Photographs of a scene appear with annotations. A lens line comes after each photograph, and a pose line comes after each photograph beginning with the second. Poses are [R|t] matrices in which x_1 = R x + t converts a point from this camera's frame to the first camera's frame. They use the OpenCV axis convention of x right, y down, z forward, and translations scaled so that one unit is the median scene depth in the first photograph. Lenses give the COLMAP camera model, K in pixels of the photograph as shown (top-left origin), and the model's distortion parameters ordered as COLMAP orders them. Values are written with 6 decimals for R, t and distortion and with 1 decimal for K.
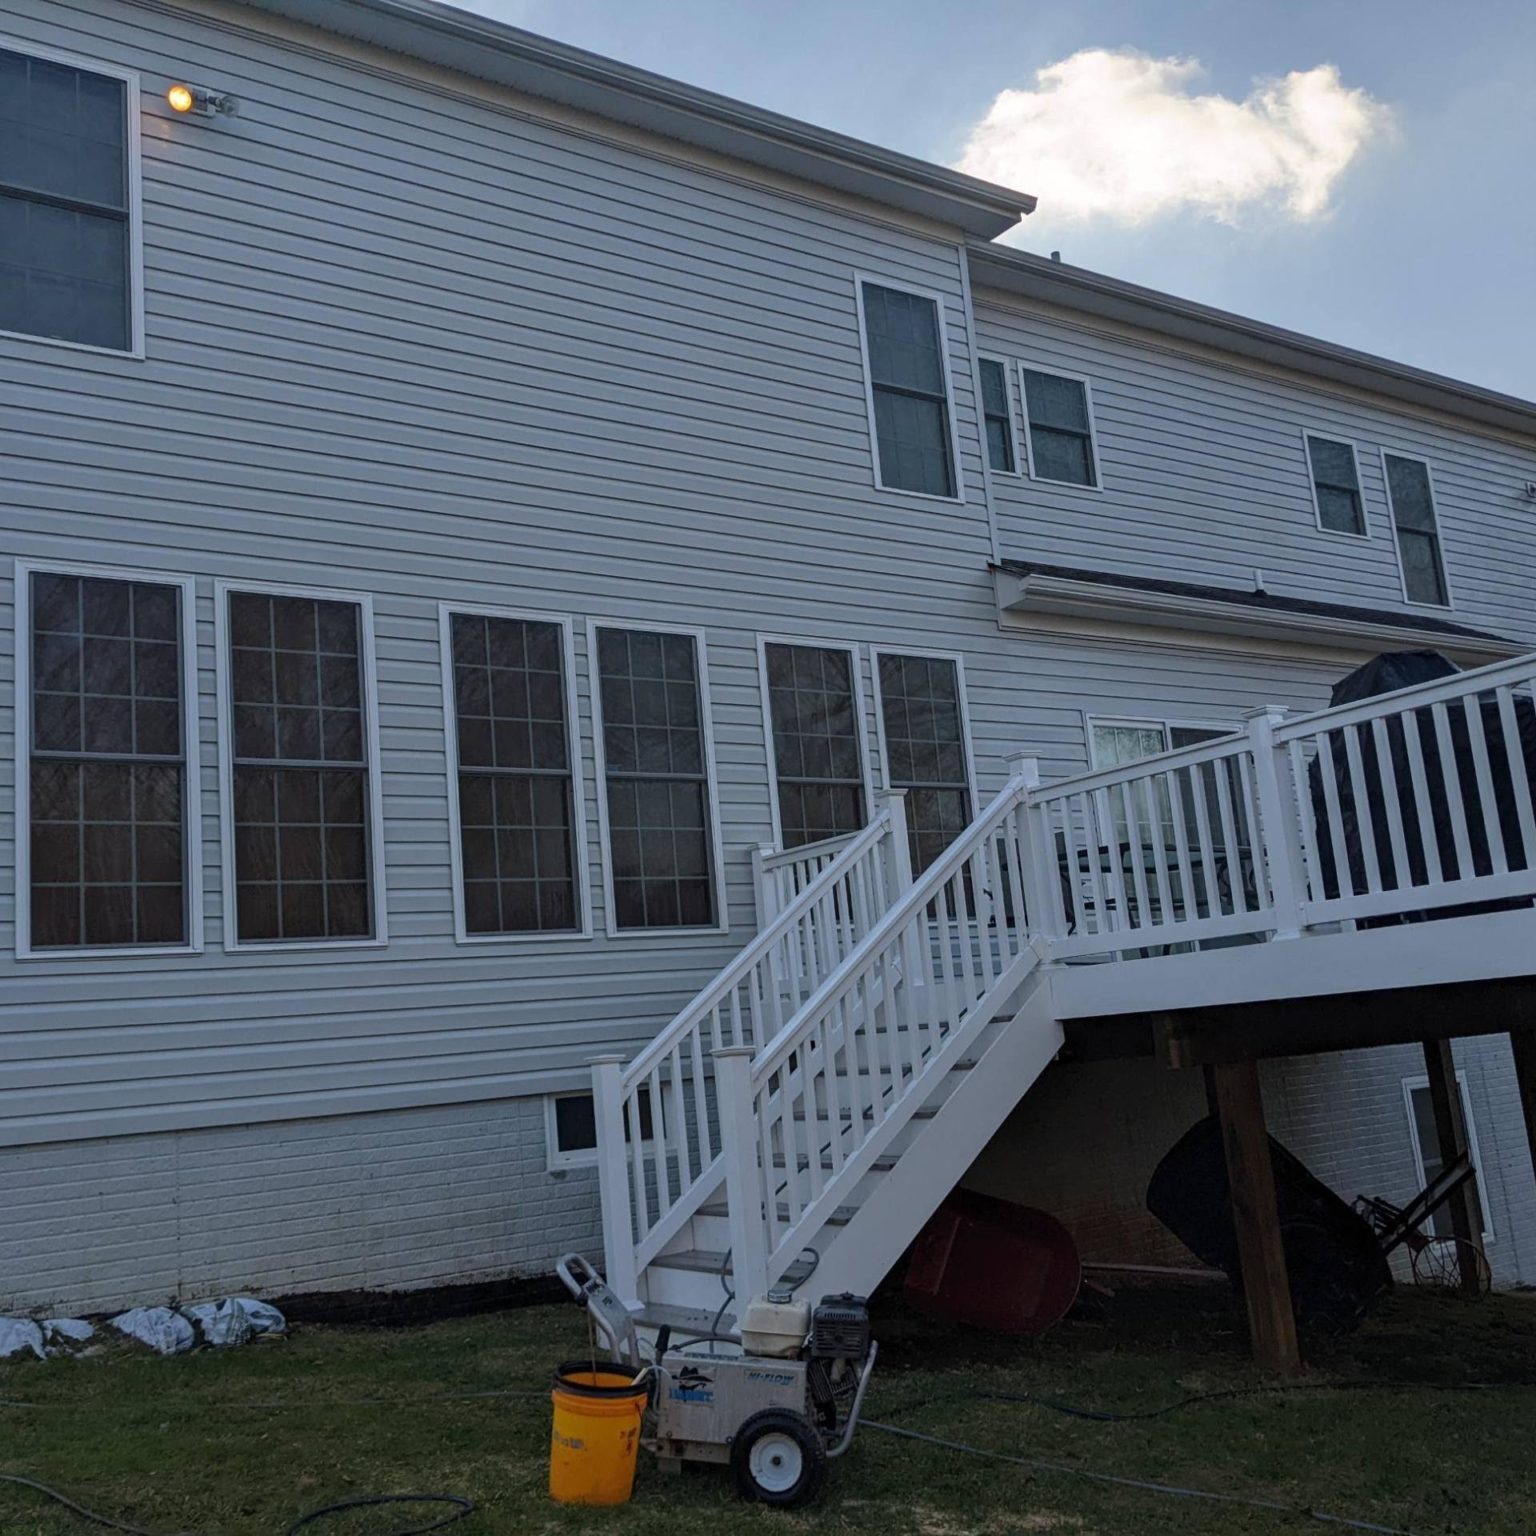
lens RADIAL K [[1557.4, 0, 768.0], [0, 1557.4, 768.0], [0, 0, 1]] dist [-0.005056, 0.005738]
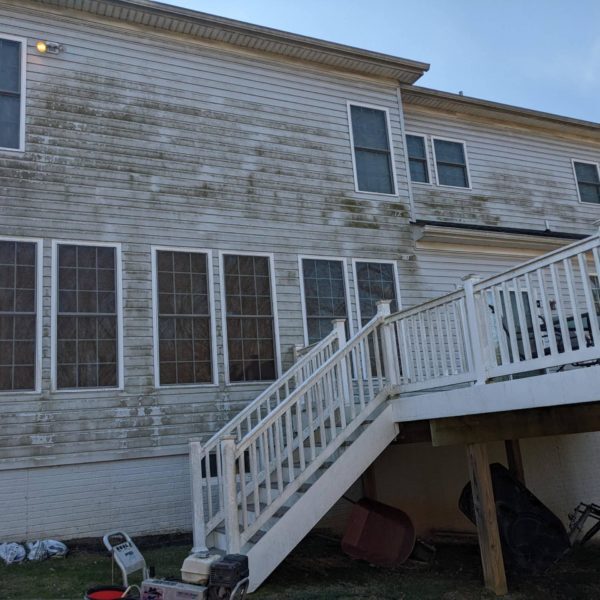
lens RADIAL K [[619.5, 0, 300.5], [0, 619.5, 298.8], [0, 0, 1]] dist [0.003787, -0.027190]
pose [[0.988891, -0.028354, -0.145911, 0.142281], [0.024451, 0.999295, -0.028475, 0.007044], [0.146616, 0.024591, 0.988888, 0.085382]]
